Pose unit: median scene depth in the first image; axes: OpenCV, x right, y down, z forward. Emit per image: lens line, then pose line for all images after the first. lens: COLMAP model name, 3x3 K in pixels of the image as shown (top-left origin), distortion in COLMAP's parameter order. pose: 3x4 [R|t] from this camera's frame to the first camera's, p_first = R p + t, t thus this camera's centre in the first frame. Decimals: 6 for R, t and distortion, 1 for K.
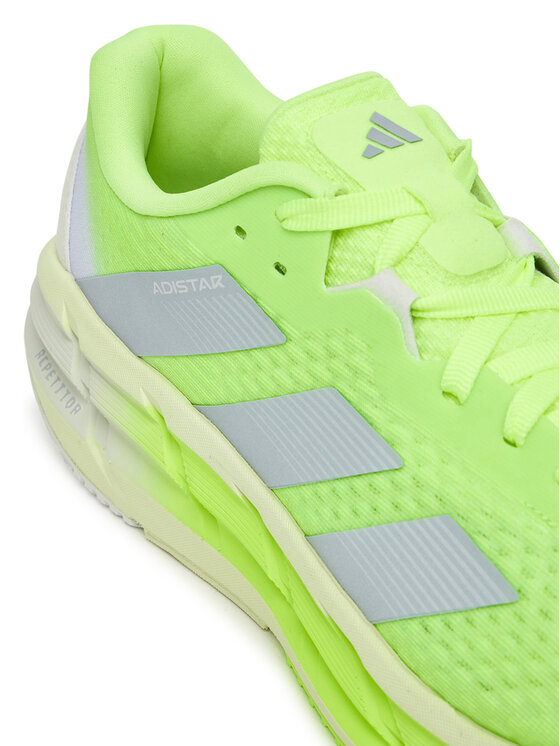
lens RADIAL K [[1971.1, 0, 280.0], [0, 1971.1, 373.0], [0, 0, 1]] dist [-0.048506, -0.776842]
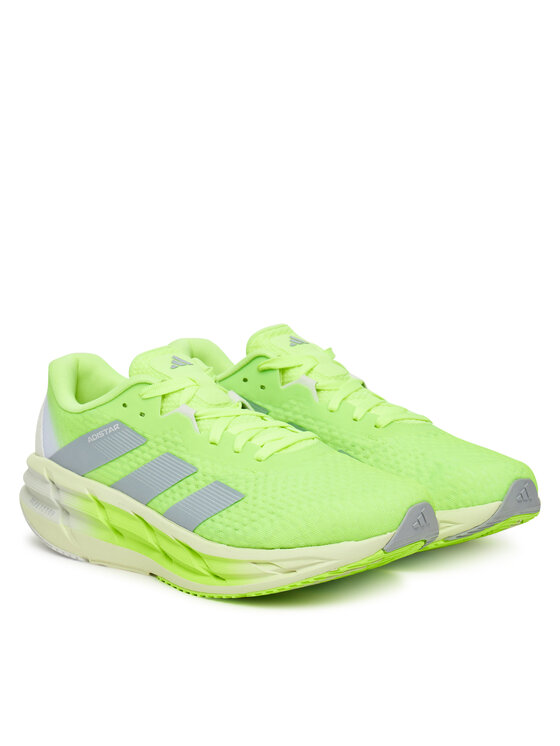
lens RADIAL K [[2055.4, 0, 280.0], [0, 2055.4, 373.0], [0, 0, 1]] dist [0.017291, 0.188285]
pose [[0.988369, -0.071580, 0.134175, -0.178935], [0.112489, 0.937851, -0.328300, 0.799727], [-0.102337, 0.339575, 0.934995, -1.538013]]
